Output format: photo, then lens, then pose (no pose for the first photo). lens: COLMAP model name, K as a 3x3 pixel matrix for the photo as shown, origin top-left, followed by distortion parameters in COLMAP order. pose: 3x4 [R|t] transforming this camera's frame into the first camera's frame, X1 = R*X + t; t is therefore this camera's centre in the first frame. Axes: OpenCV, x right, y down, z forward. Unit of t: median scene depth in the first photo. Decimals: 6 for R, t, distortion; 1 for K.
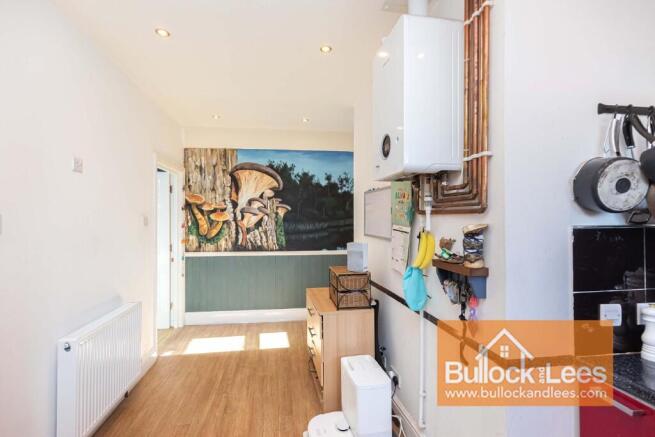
lens RADIAL K [[298.5, 0, 315.2], [0, 298.5, 218.4], [0, 0, 1]] dist [0.008513, 0.000333]
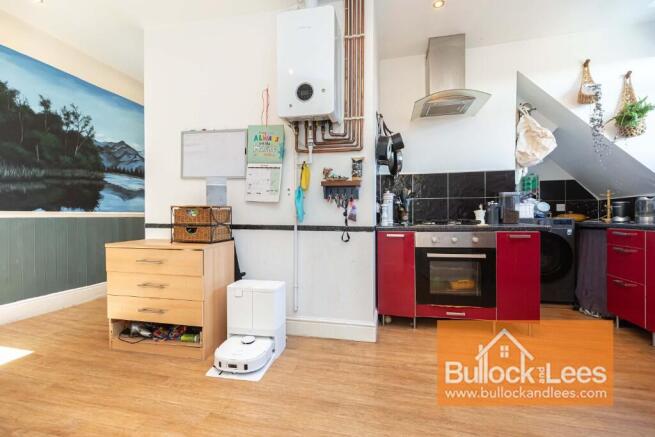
lens RADIAL K [[298.5, 0, 320.5], [0, 298.5, 218.4], [0, 0, 1]] dist [0.008513, 0.000333]
pose [[0.368381, -0.003937, 0.929667, -0.363324], [-0.007734, 0.999943, 0.007299, 0.114729], [-0.929643, -0.009879, 0.368330, 0.172179]]
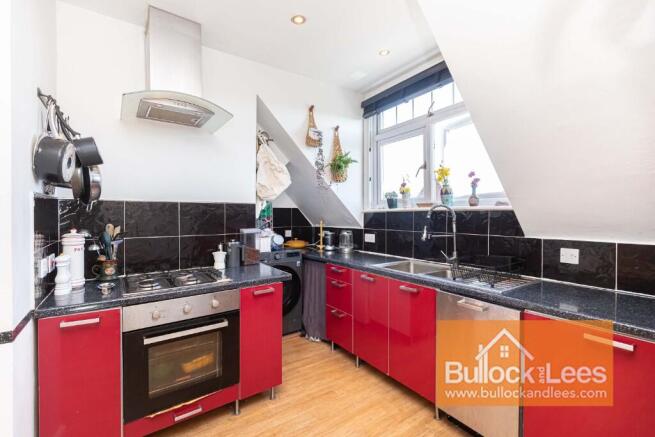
lens RADIAL K [[298.5, 0, 328.6], [0, 298.5, 219.9], [0, 0, 1]] dist [0.008513, 0.000333]
pose [[-0.456832, -0.009503, 0.889502, -0.176689], [-0.011514, 0.999922, 0.004770, 0.032279], [-0.889479, -0.008063, -0.456906, 0.159407]]
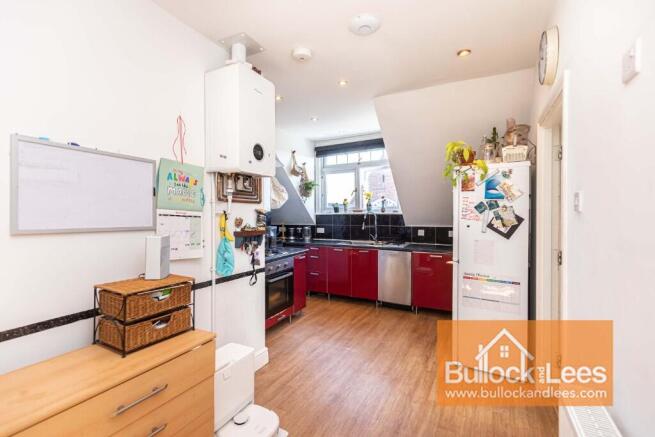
lens RADIAL K [[298.5, 0, 330.8], [0, 298.5, 216.2], [0, 0, 1]] dist [0.008513, 0.000333]
pose [[-0.811915, 0.001982, 0.583773, -0.320835], [0.001700, 0.999998, -0.001030, 0.022371], [-0.583774, 0.000156, -0.811916, 0.733078]]
